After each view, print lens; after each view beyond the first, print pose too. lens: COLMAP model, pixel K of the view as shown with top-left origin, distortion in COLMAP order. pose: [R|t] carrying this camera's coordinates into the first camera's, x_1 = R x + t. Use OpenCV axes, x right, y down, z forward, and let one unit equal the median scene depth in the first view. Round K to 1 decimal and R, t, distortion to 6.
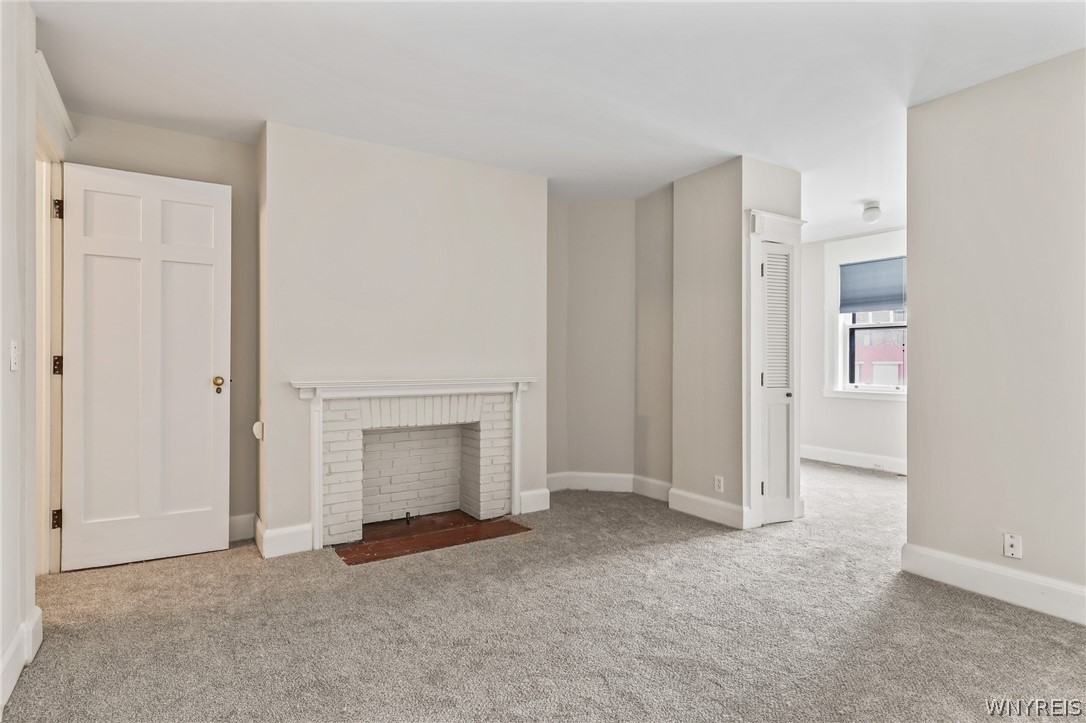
lens RADIAL K [[575.6, 0, 544.3], [0, 575.6, 364.4], [0, 0, 1]] dist [0.006872, 0.000678]
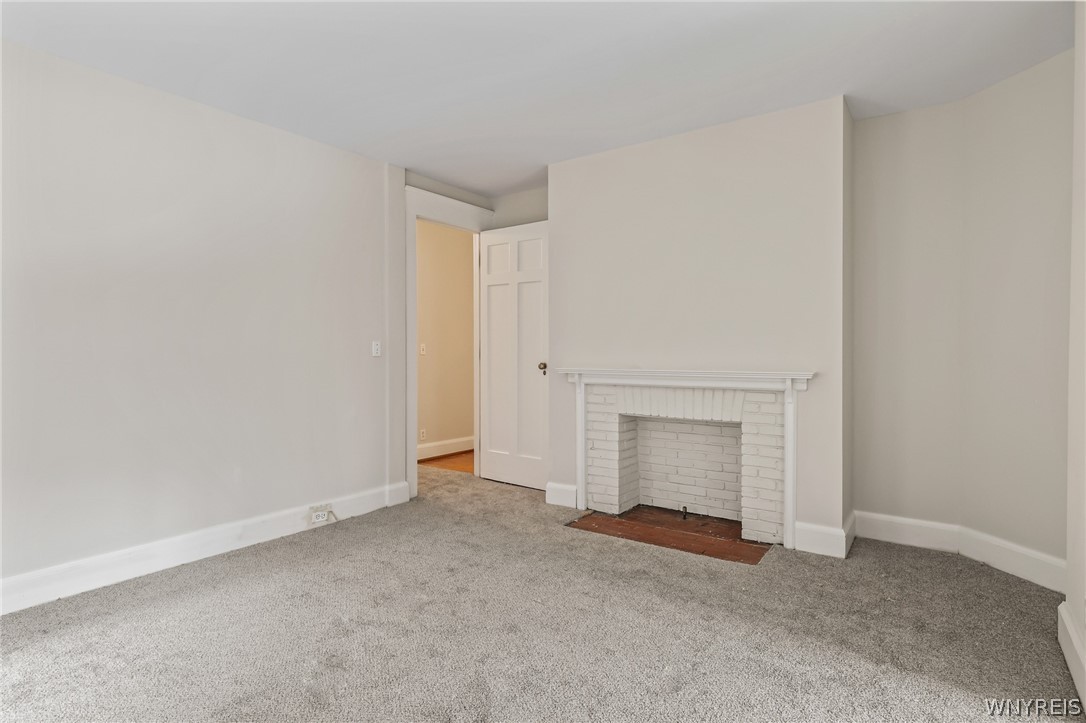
lens RADIAL K [[575.6, 0, 536.7], [0, 575.6, 367.0], [0, 0, 1]] dist [0.006872, 0.000678]
pose [[0.349786, 0.022979, -0.936548, 0.572692], [-0.005847, 0.999733, 0.022345, 0.000781], [0.936812, -0.002340, 0.349827, 0.420855]]
